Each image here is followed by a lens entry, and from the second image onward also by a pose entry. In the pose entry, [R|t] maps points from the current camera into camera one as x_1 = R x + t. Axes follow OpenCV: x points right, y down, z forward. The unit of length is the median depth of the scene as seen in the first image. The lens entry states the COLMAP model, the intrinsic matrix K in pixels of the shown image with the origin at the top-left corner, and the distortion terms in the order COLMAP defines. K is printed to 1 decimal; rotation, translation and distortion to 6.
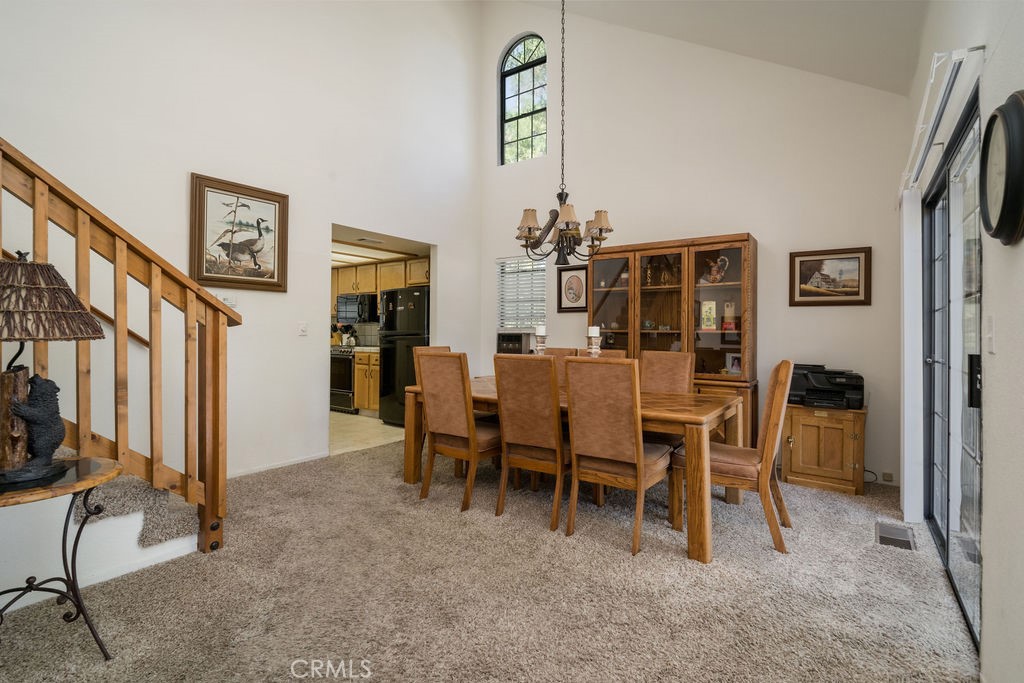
lens RADIAL K [[471.7, 0, 516.3], [0, 471.7, 335.9], [0, 0, 1]] dist [-0.008881, 0.002199]
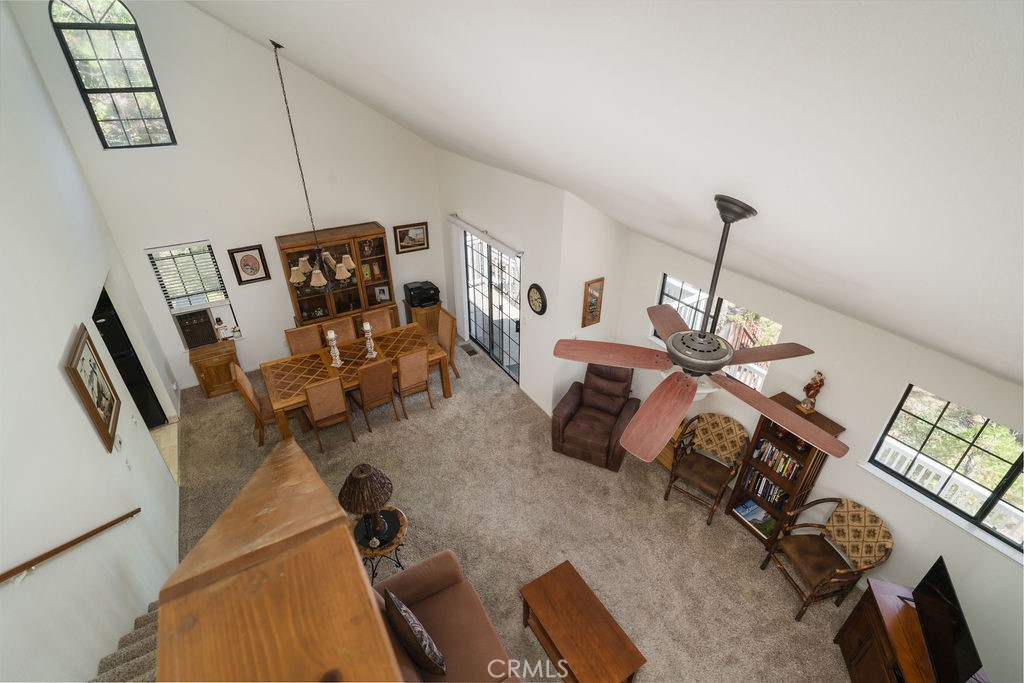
lens RADIAL K [[471.7, 0, 511.6], [0, 471.7, 341.0], [0, 0, 1]] dist [-0.008881, 0.002199]
pose [[0.397905, -0.475276, 0.784719, -0.920030], [0.004818, 0.856419, 0.516259, -0.767865], [-0.917414, -0.201641, 0.343063, -0.148637]]
